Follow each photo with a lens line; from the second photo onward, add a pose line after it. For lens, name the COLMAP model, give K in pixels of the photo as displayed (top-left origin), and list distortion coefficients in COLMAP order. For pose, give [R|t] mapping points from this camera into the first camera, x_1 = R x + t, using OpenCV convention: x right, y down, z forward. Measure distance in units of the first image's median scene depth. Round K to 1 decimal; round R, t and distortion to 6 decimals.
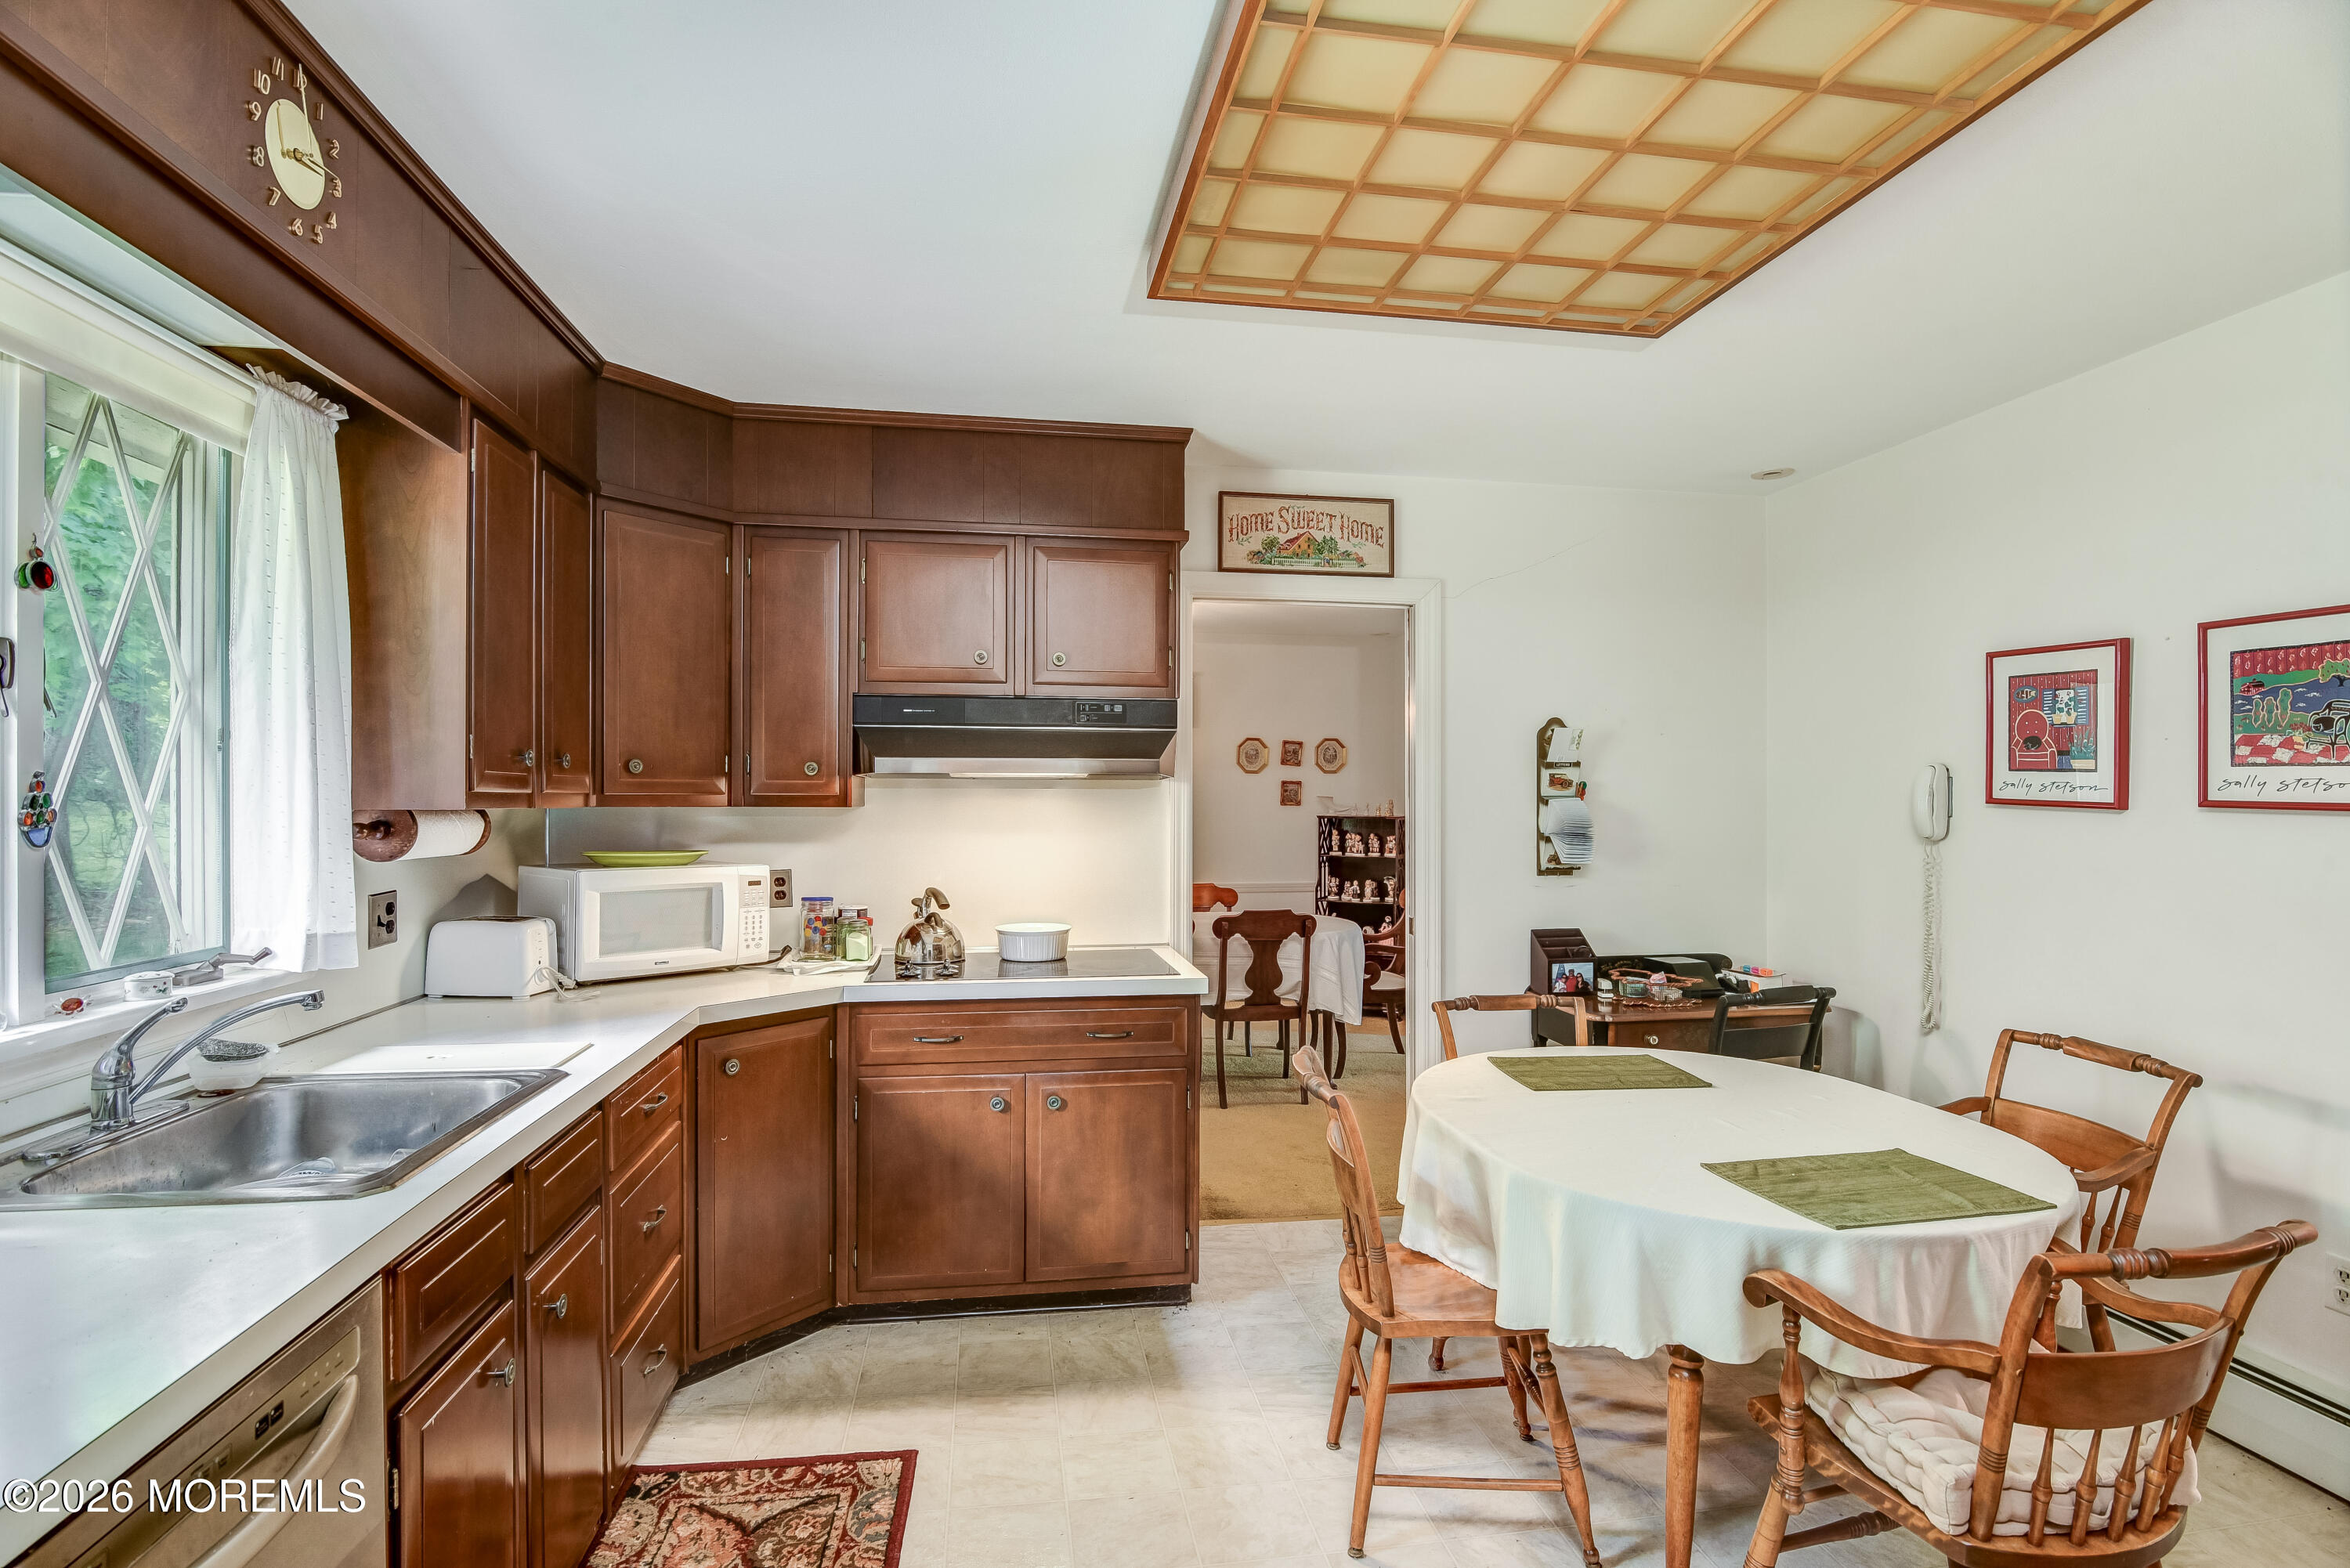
lens RADIAL K [[1164.0, 0, 1184.7], [0, 1164.0, 799.9], [0, 0, 1]] dist [-0.001365, 0.000282]
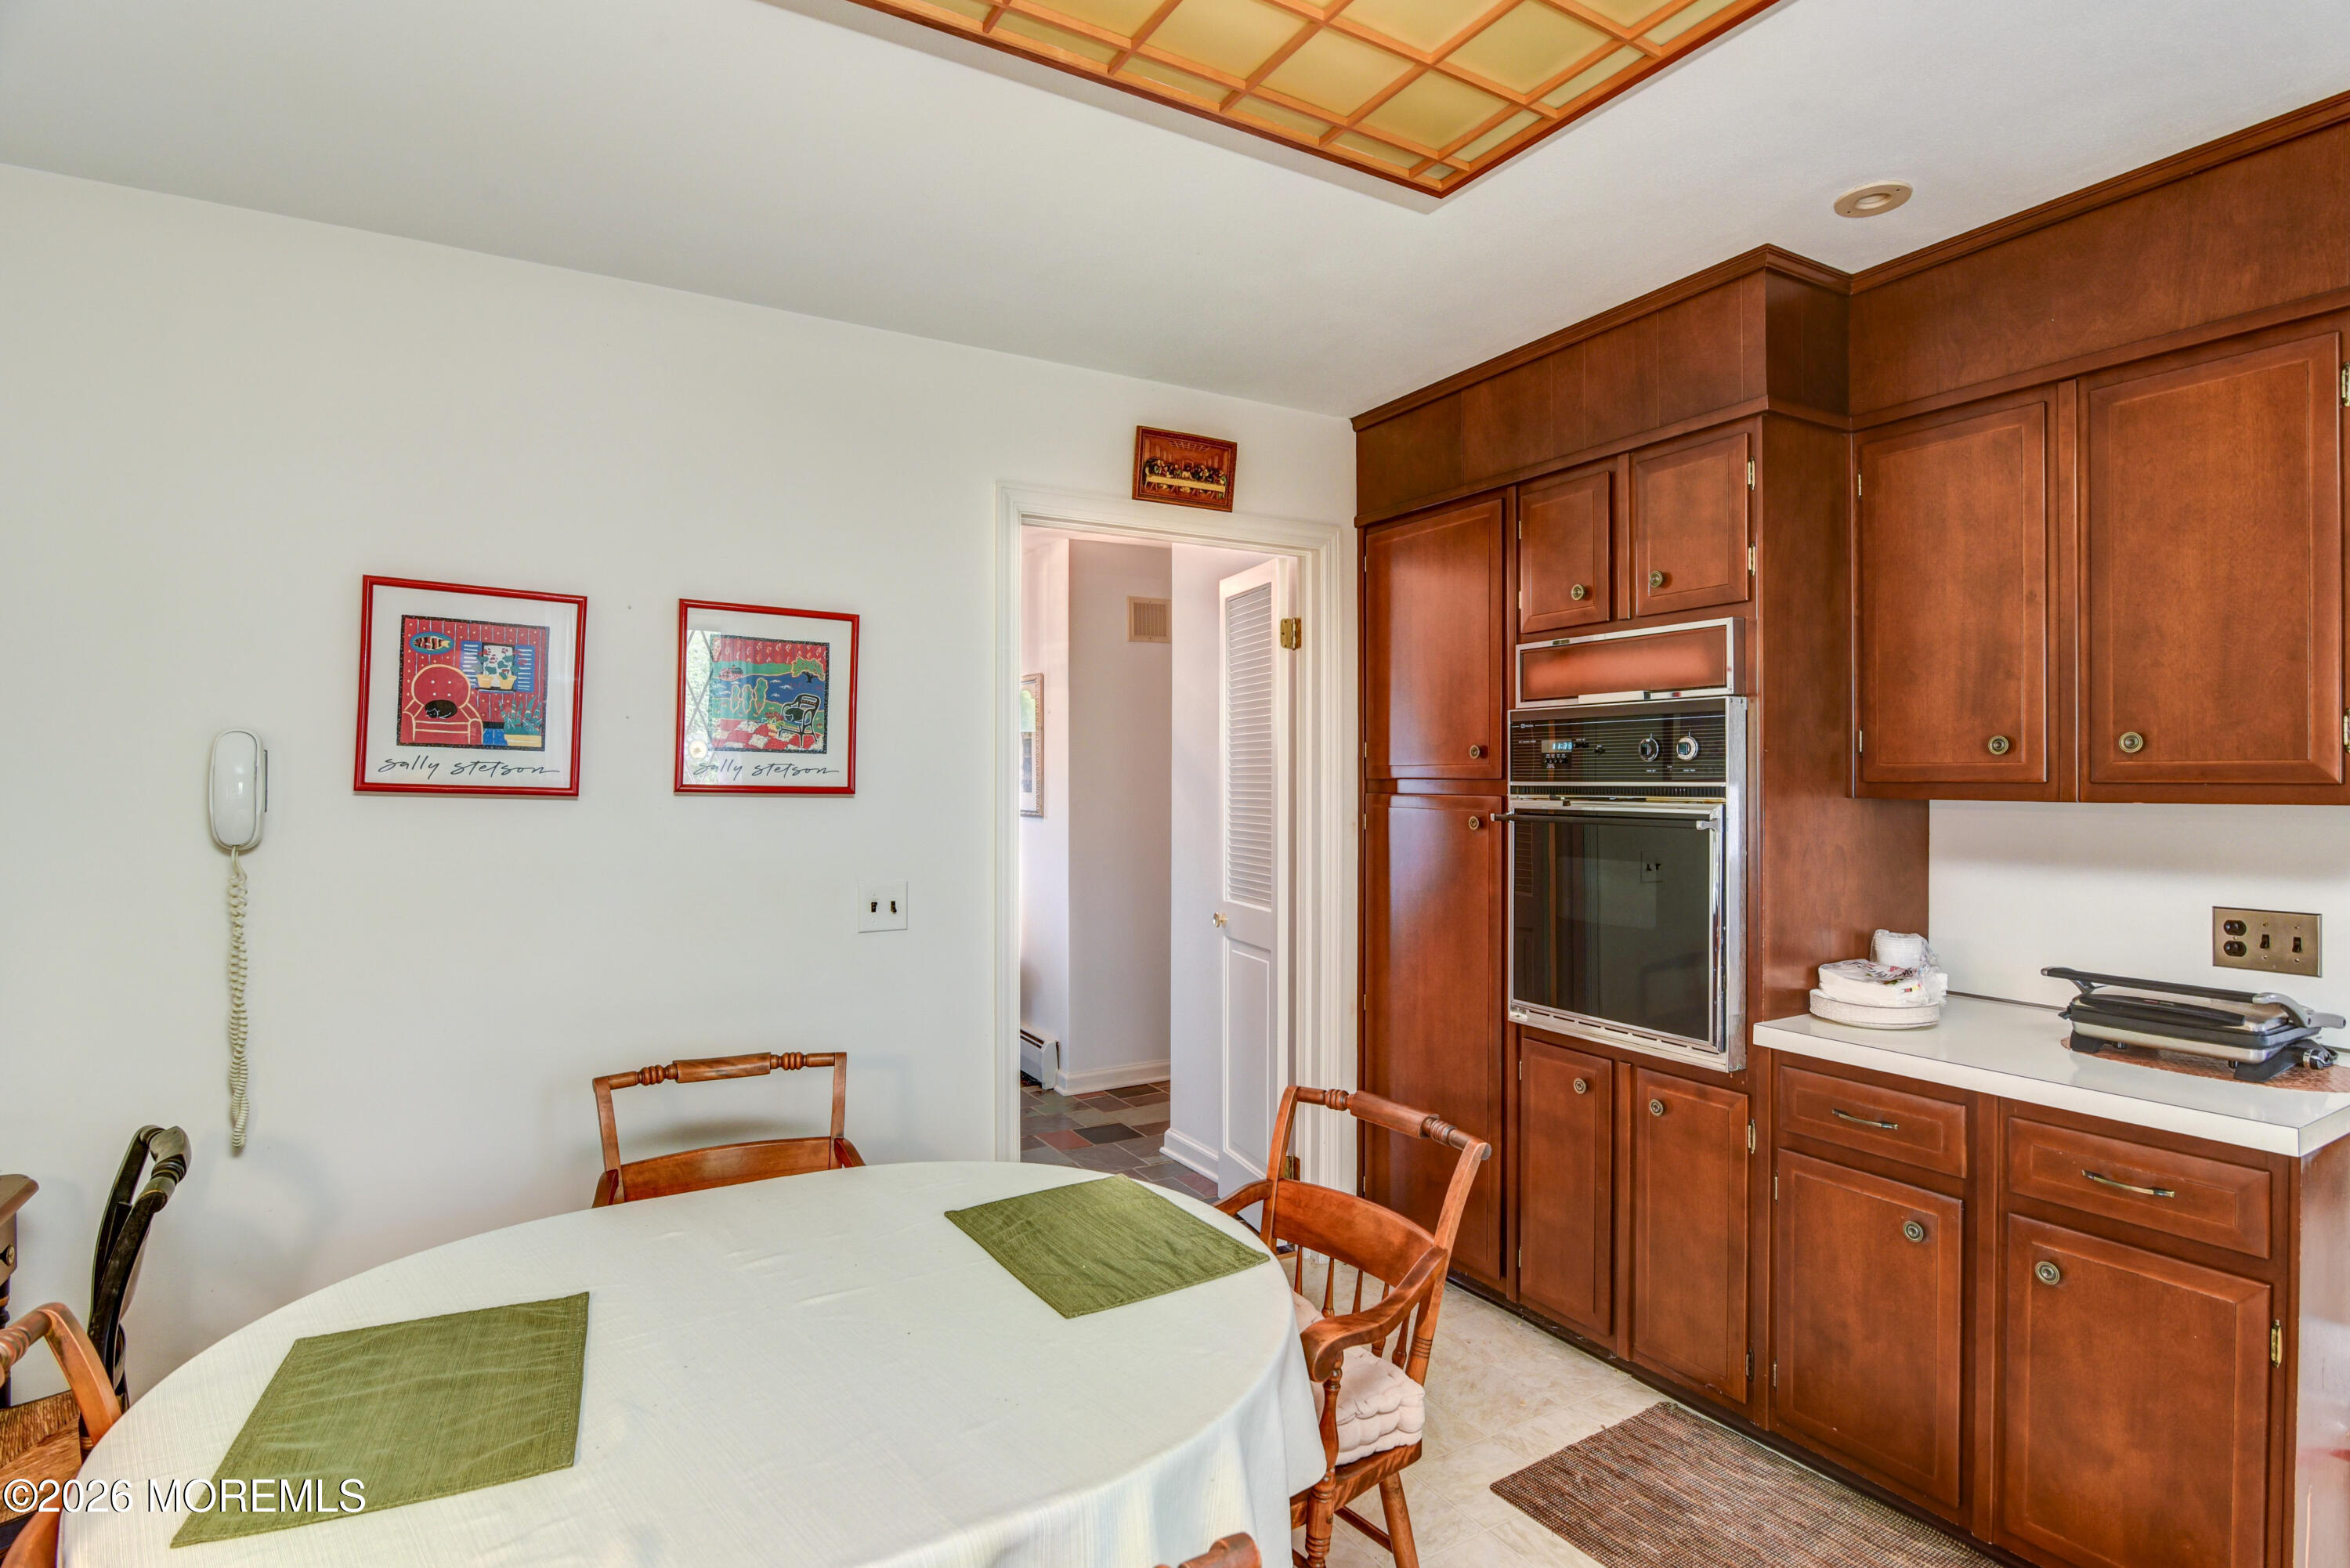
lens RADIAL K [[1171.1, 0, 1227.3], [0, 1171.1, 777.0], [0, 0, 1]] dist [-0.021906, -0.000639]
pose [[-0.384368, -0.001149, 0.923179, -0.125318], [0.001039, 0.999998, 0.001677, -0.004682], [-0.923179, 0.001603, -0.384366, 0.647585]]
